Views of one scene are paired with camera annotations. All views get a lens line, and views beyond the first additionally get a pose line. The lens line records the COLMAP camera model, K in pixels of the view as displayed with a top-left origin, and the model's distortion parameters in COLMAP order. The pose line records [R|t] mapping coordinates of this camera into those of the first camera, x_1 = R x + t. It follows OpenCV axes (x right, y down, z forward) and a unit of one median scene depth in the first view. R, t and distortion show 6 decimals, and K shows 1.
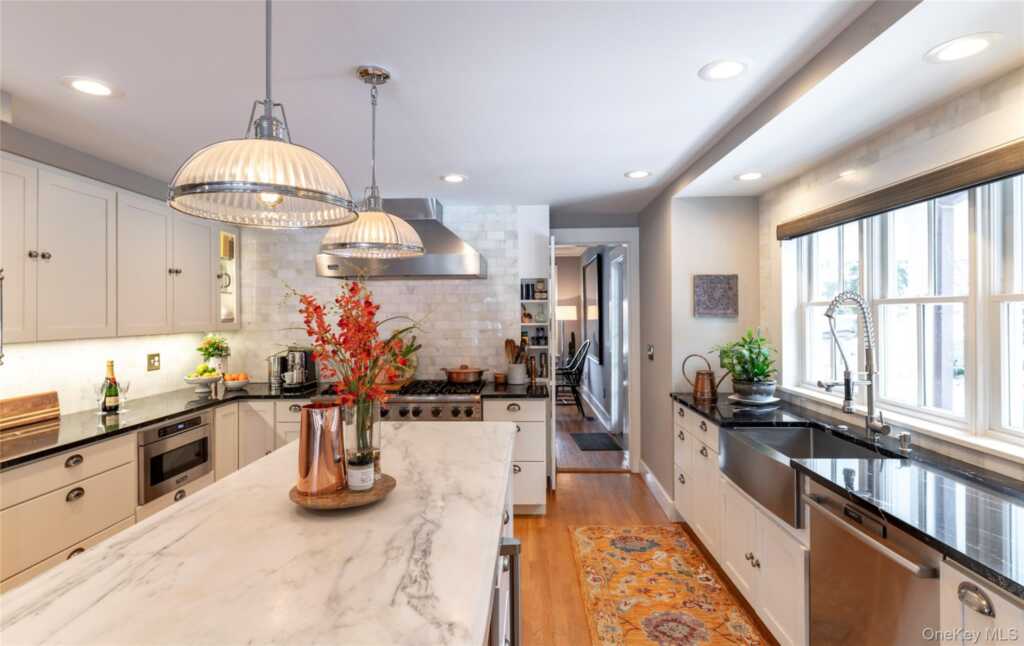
lens RADIAL K [[511.4, 0, 512.4], [0, 511.4, 312.0], [0, 0, 1]] dist [-0.002408, -0.000188]
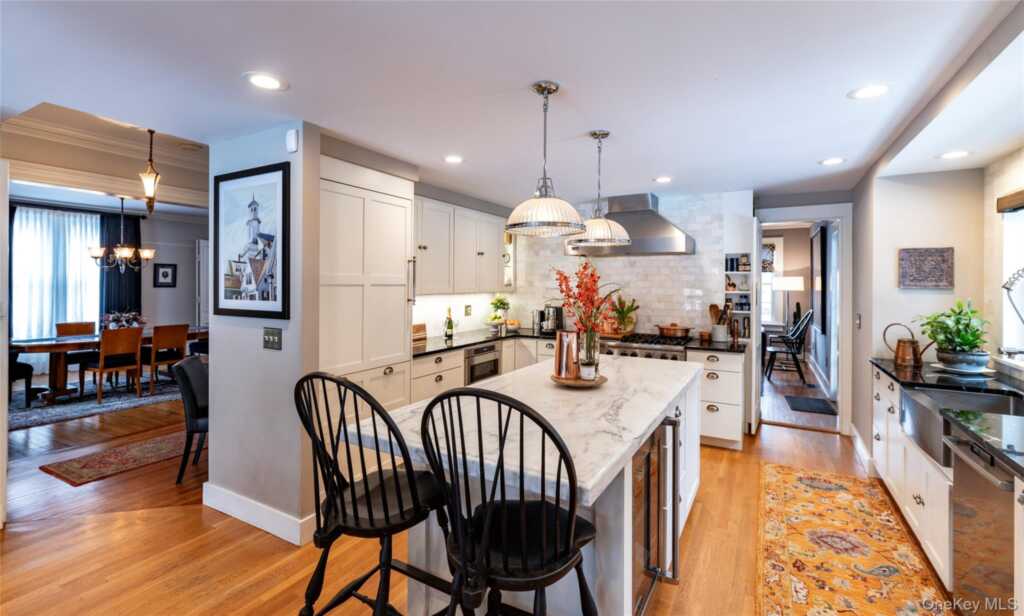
lens RADIAL K [[468.8, 0, 512.9], [0, 468.8, 282.7], [0, 0, 1]] dist [0.001194, 0.000266]
pose [[0.890354, 0.012651, -0.455093, 0.088453], [-0.010899, 0.999920, 0.006475, 0.000757], [0.455139, -0.000805, 0.890420, -0.239878]]
